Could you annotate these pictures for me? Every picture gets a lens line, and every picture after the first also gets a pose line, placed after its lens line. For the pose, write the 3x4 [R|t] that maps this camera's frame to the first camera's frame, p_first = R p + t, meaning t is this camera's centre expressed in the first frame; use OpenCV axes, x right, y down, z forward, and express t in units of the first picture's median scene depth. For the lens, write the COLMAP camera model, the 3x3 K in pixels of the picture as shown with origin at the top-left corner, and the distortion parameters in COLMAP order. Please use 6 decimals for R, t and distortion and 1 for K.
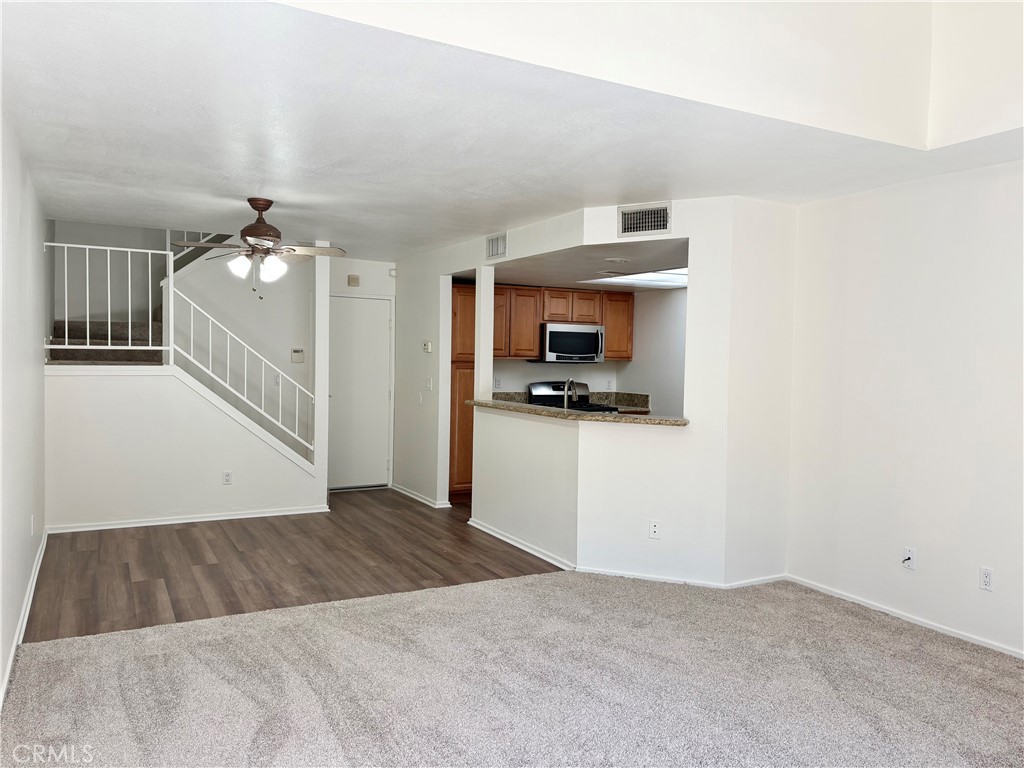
lens RADIAL K [[781.0, 0, 512.0], [0, 781.0, 384.0], [0, 0, 1]] dist [0.034331, -0.005833]
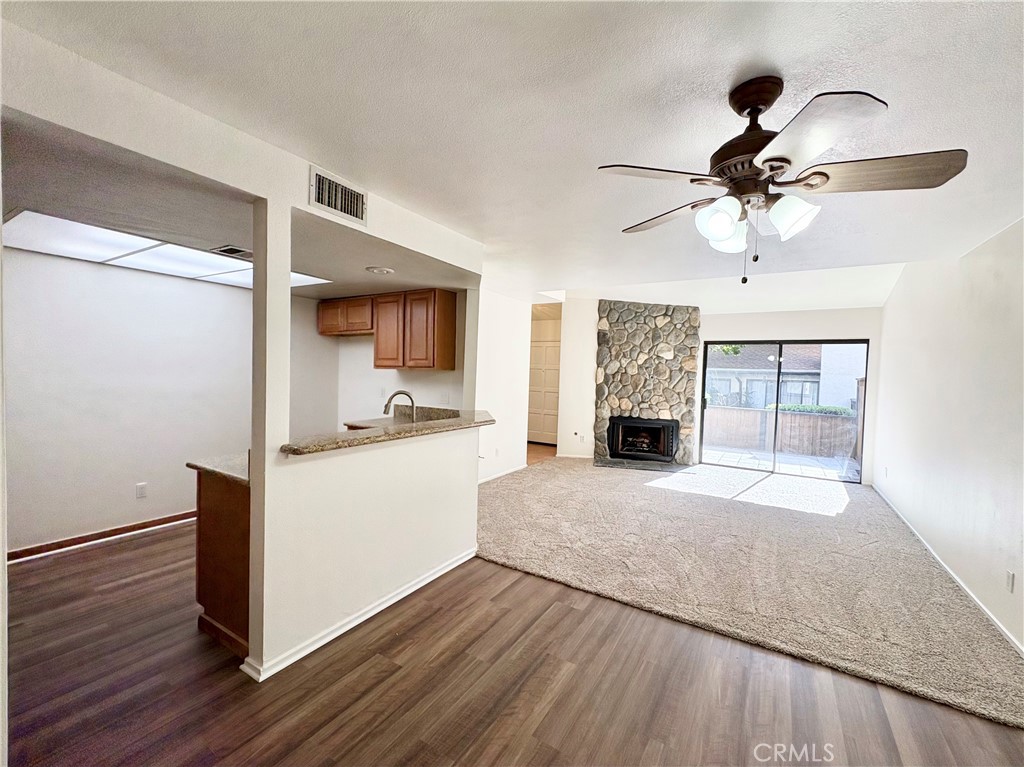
lens RADIAL K [[412.0, 0, 512.0], [0, 412.0, 383.5], [0, 0, 1]] dist [-0.001745, 0.000071]
pose [[-0.492634, -0.060920, 0.868102, -0.468133], [-0.010779, 0.997897, 0.063912, -0.058311], [-0.870170, 0.022128, -0.492255, 1.225178]]
